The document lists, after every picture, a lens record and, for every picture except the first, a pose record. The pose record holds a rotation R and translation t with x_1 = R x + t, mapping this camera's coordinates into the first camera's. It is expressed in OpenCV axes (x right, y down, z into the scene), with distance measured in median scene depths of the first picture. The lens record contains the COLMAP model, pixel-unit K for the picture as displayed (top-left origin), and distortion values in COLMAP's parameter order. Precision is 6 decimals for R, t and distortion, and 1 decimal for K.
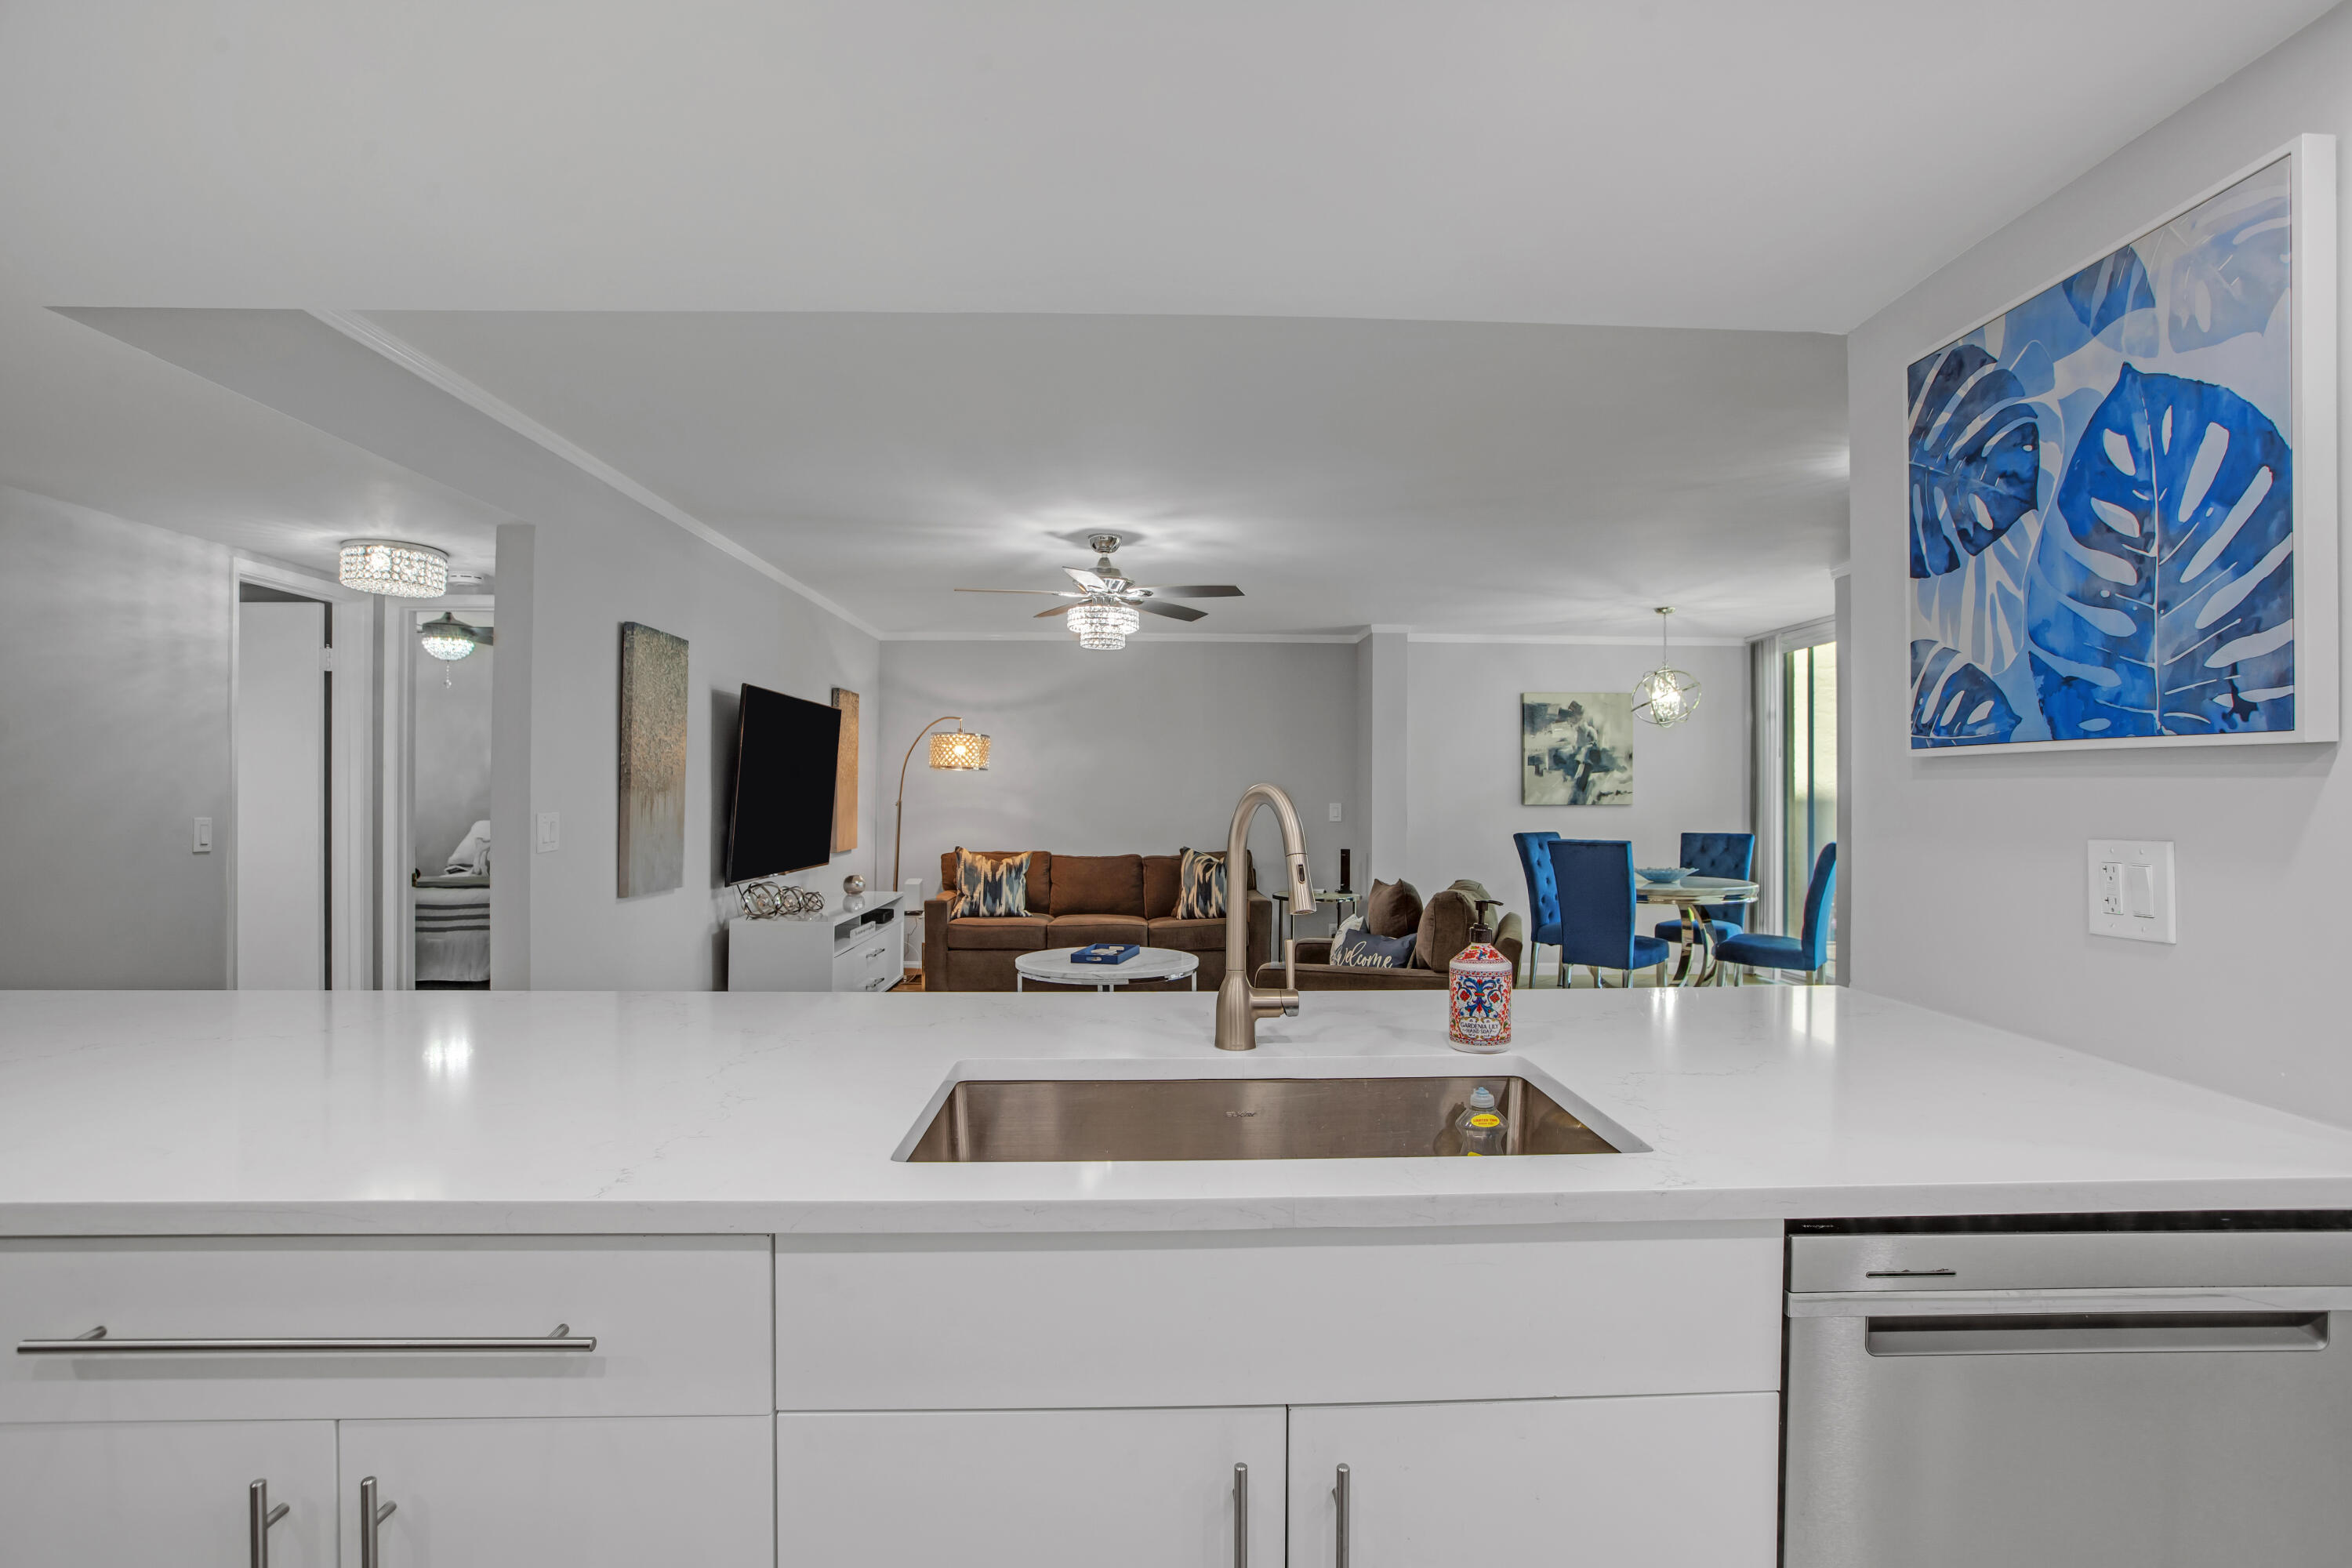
lens RADIAL K [[1125.3, 0, 1187.7], [0, 1125.3, 786.7], [0, 0, 1]] dist [-0.044309, 0.018472]
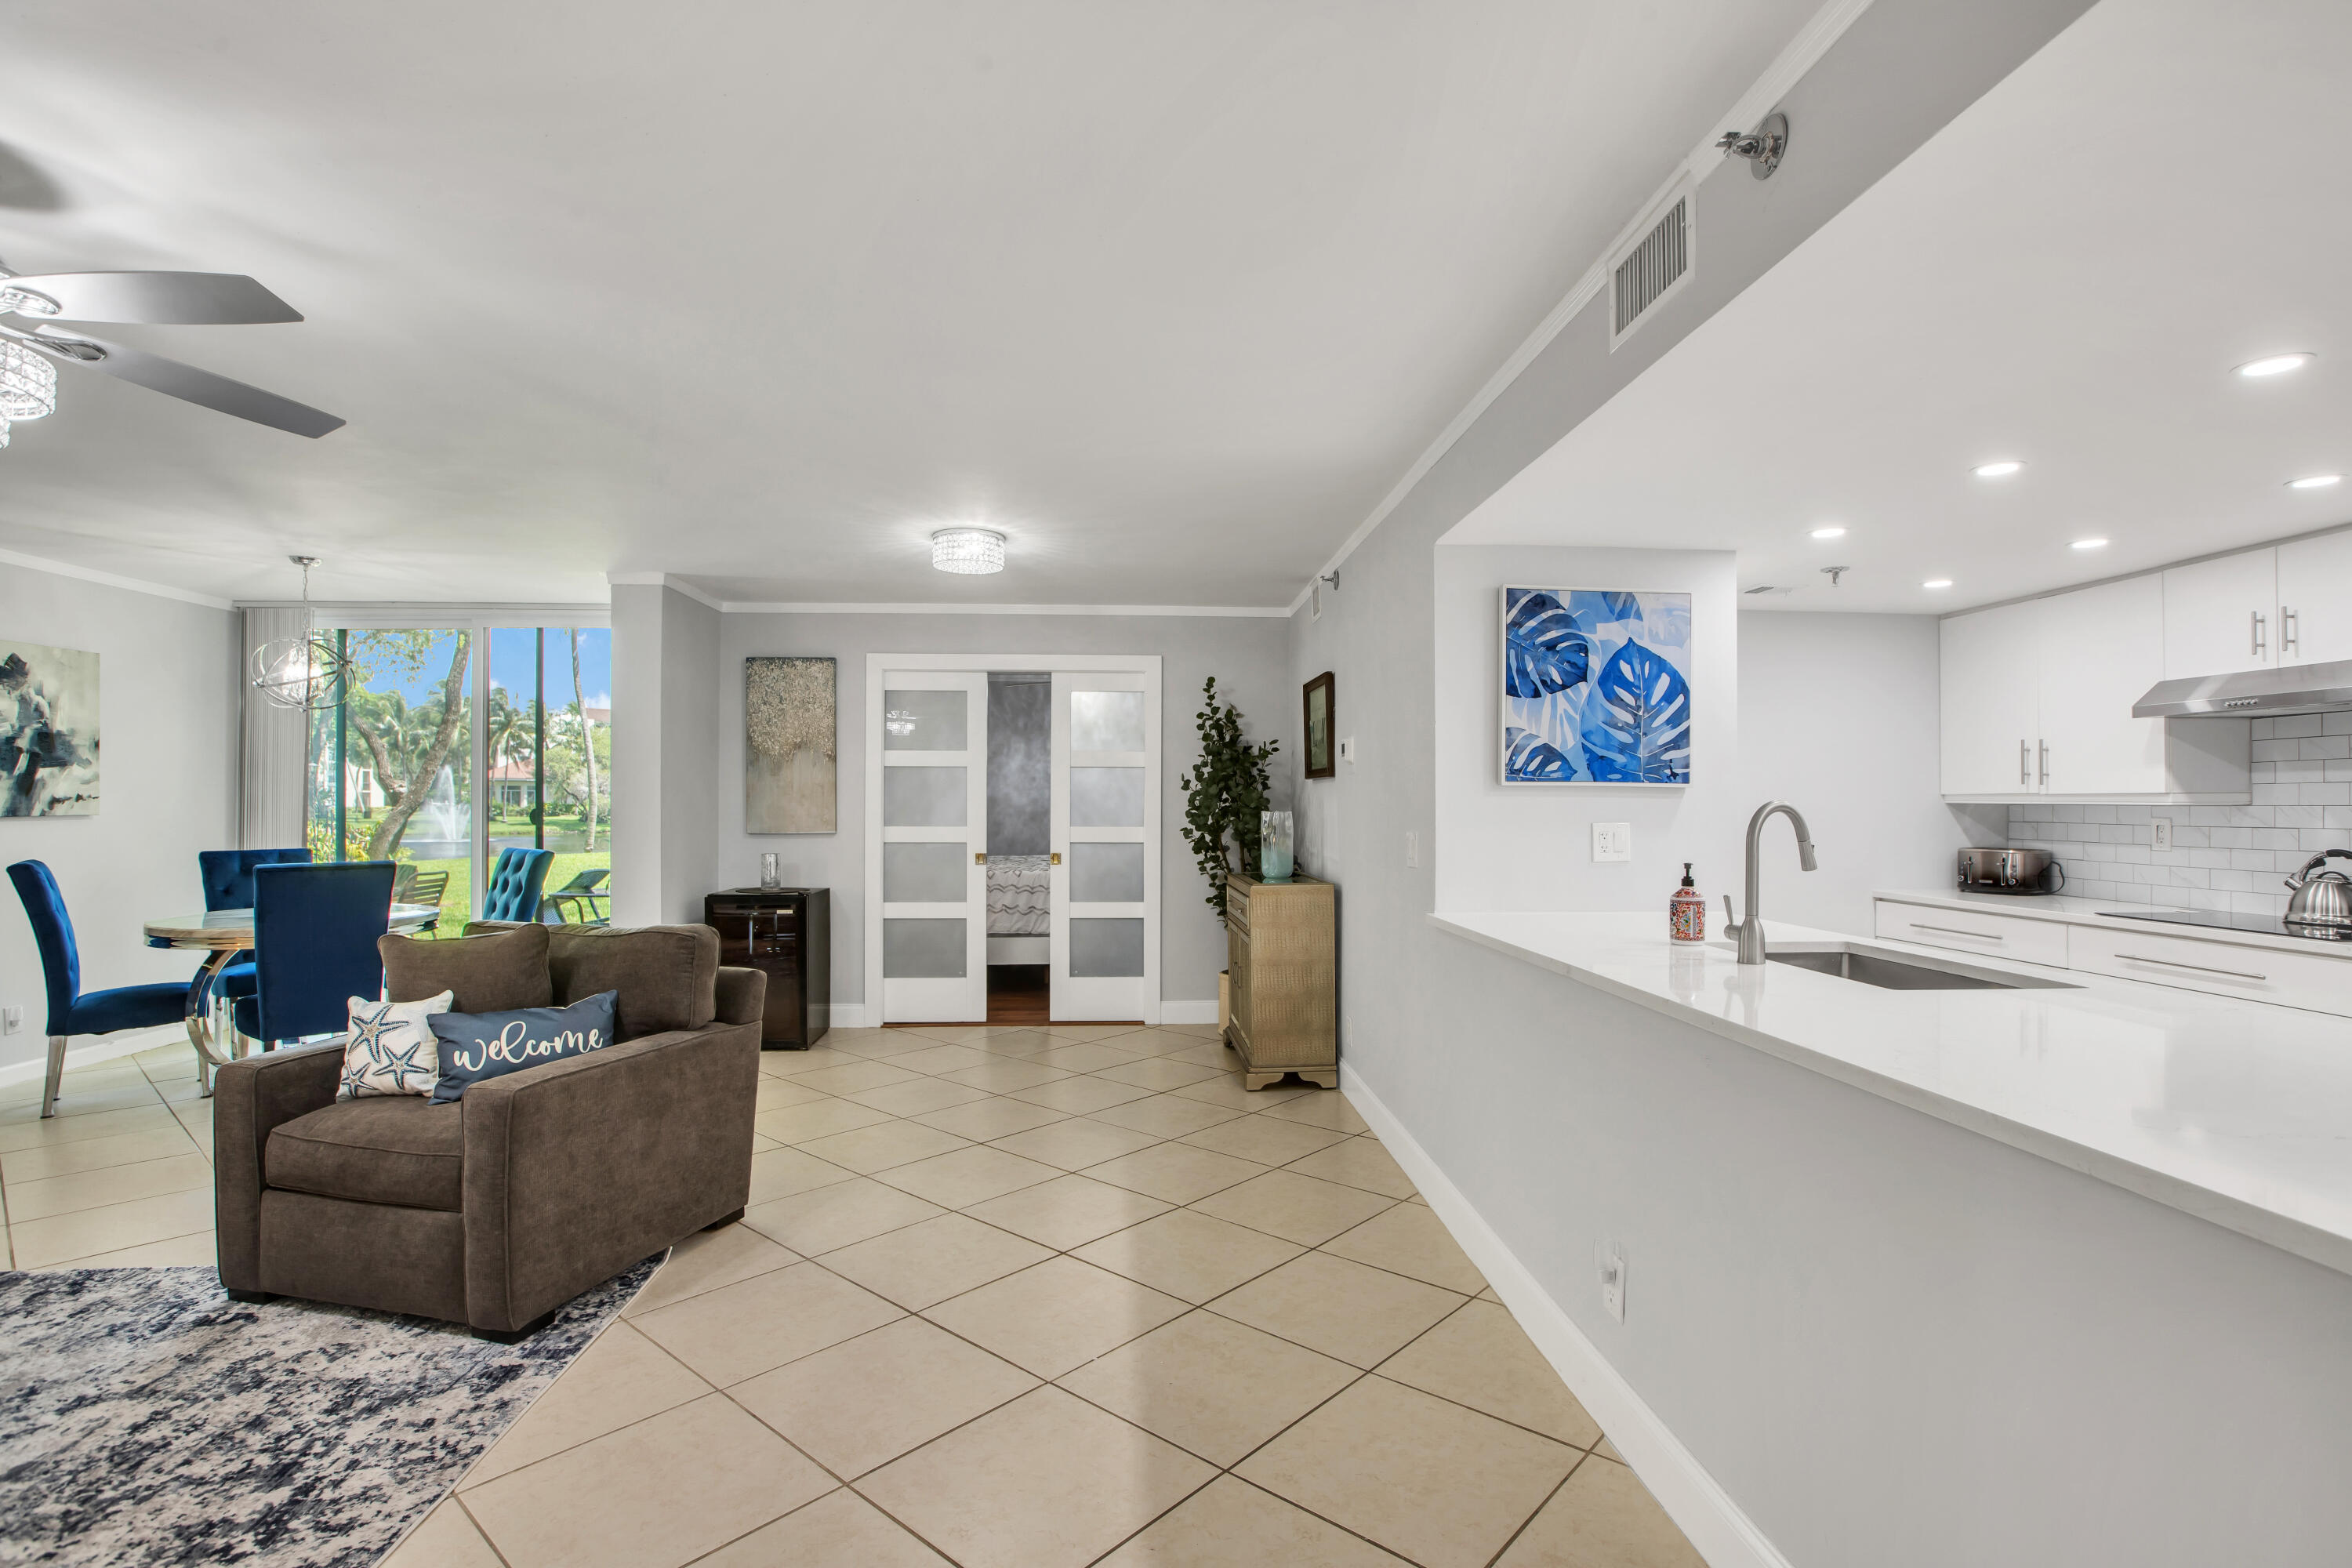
lens RADIAL K [[1125.3, 0, 1183.7], [0, 1125.3, 796.5], [0, 0, 1]] dist [-0.044309, 0.018472]
pose [[-0.019418, 0.005847, 0.999794, -1.514018], [-0.009307, 0.999939, -0.006028, 0.011866], [-0.999768, -0.009422, -0.019363, 1.815636]]
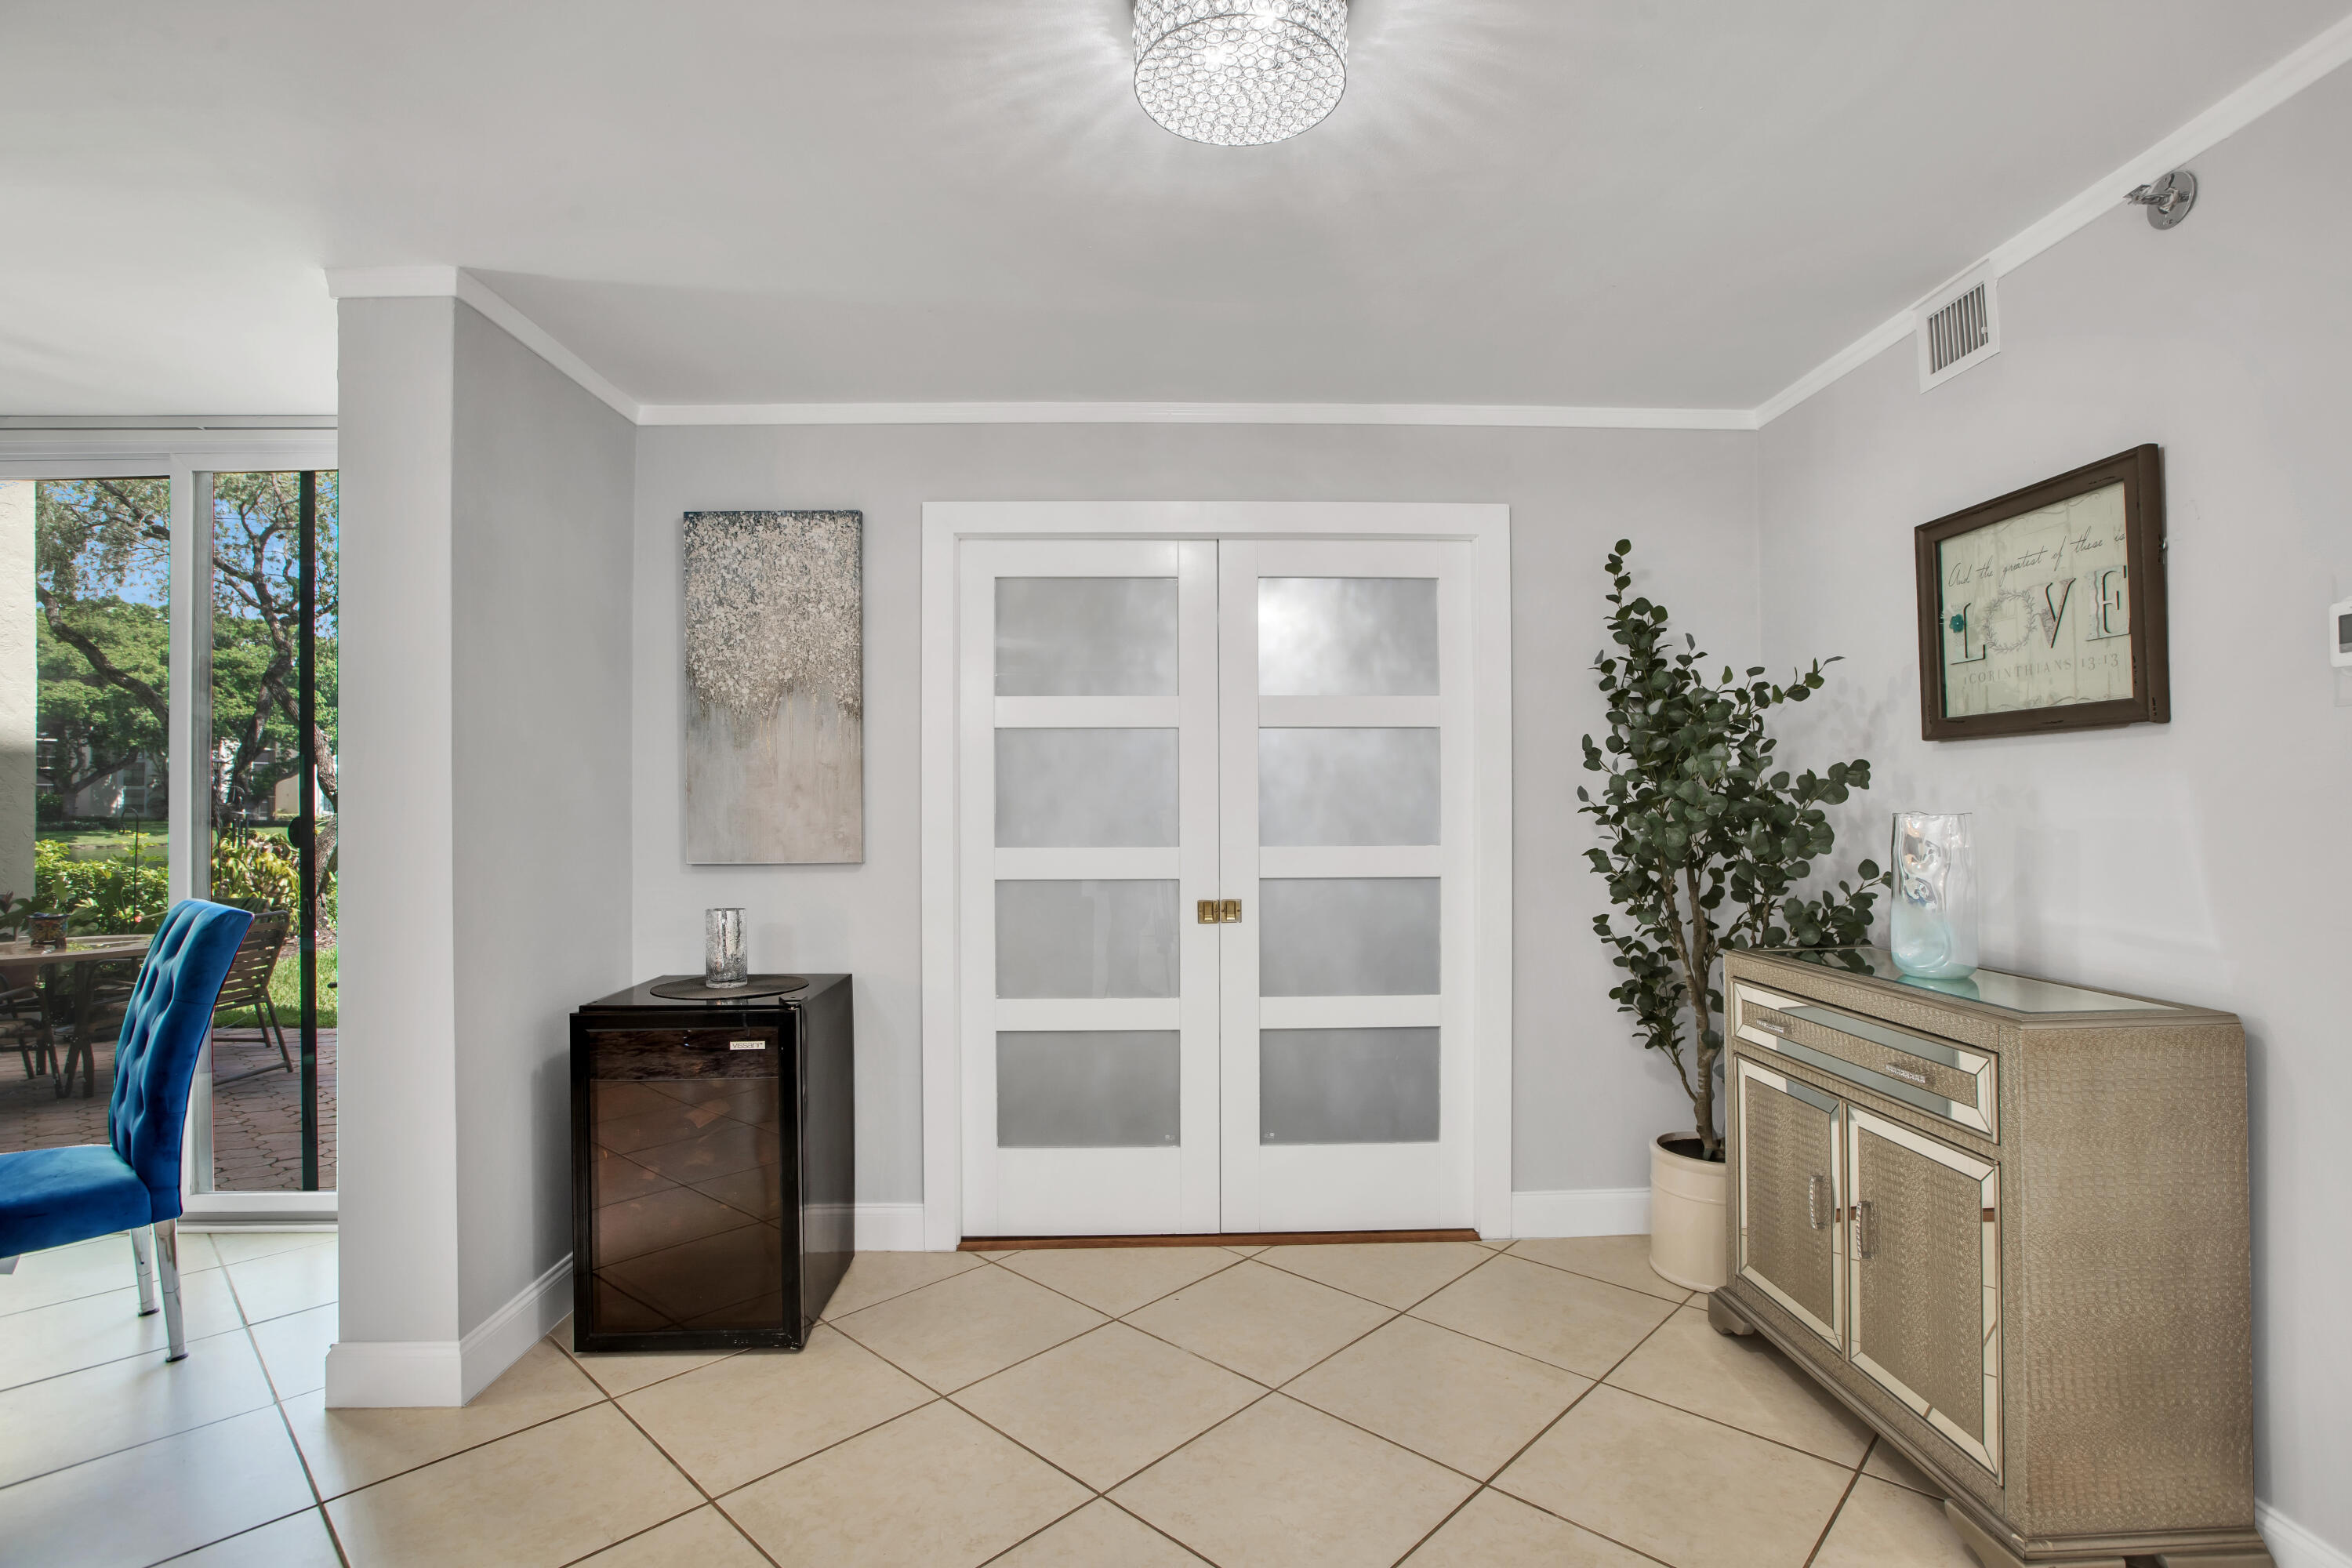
lens RADIAL K [[1125.3, 0, 1184.0], [0, 1125.3, 798.9], [0, 0, 1]] dist [-0.044309, 0.018472]
pose [[0.023206, 0.005358, 0.999716, 0.613959], [-0.002766, 0.999982, -0.005295, 0.026960], [-0.999727, -0.002642, 0.023221, 2.385033]]
